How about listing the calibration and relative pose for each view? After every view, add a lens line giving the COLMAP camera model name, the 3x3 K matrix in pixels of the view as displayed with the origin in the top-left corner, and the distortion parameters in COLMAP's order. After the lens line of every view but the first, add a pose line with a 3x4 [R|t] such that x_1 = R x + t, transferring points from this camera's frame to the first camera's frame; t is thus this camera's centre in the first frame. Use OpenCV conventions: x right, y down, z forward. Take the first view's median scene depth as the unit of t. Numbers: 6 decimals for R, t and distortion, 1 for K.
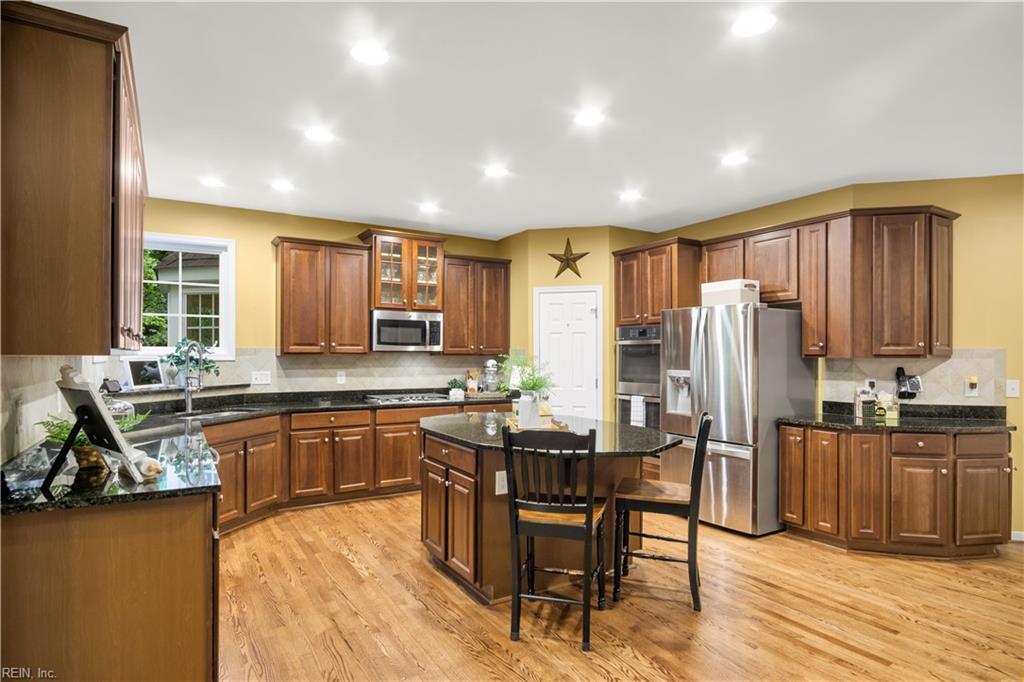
lens RADIAL K [[557.3, 0, 511.8], [0, 557.3, 347.8], [0, 0, 1]] dist [-0.004308, 0.003722]
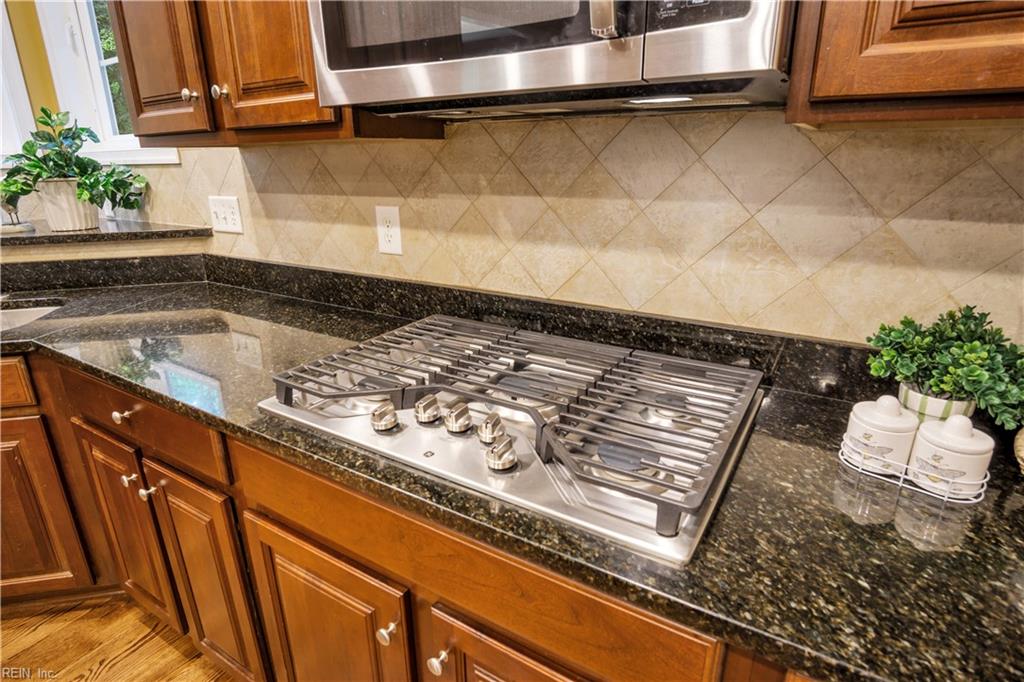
lens RADIAL K [[557.3, 0, 511.6], [0, 557.3, 342.7], [0, 0, 1]] dist [-0.004308, 0.003722]
pose [[0.436738, 0.277021, -0.855873, -0.040037], [0.026766, 0.946982, 0.320169, 0.020769], [0.899190, -0.162738, 0.406169, 0.915788]]
